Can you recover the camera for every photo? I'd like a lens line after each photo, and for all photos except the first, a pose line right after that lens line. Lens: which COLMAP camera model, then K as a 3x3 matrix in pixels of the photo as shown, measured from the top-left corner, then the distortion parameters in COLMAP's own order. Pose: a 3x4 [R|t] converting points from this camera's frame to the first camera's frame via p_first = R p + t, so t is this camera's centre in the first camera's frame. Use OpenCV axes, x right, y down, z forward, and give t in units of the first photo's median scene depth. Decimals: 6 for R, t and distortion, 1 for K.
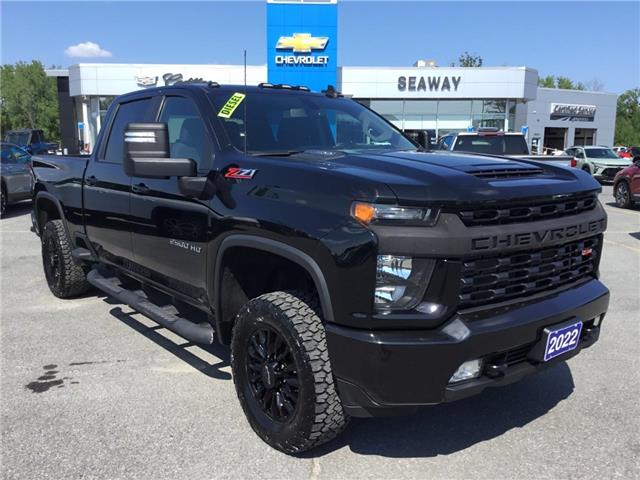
lens RADIAL K [[576.3, 0, 323.2], [0, 576.3, 238.6], [0, 0, 1]] dist [0.108374, -0.212970]
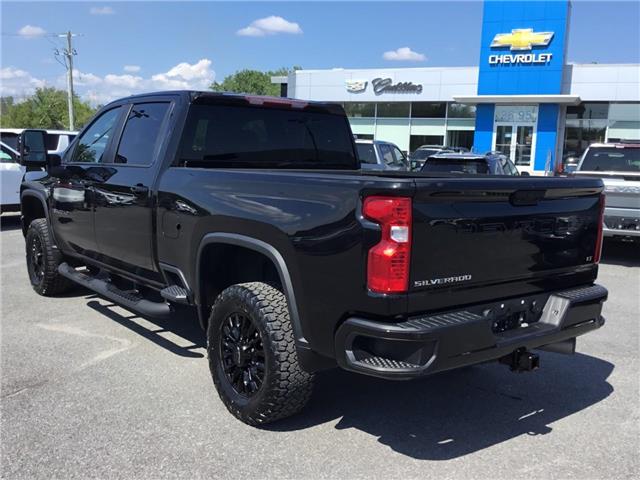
lens RADIAL K [[651.7, 0, 320.0], [0, 651.7, 240.0], [0, 0, 1]] dist [0.129694, -0.253942]
pose [[0.913161, 0.080013, -0.399669, 0.107800], [-0.092065, 0.995692, -0.011014, 0.003102], [0.397066, 0.046853, 0.916593, -0.019207]]
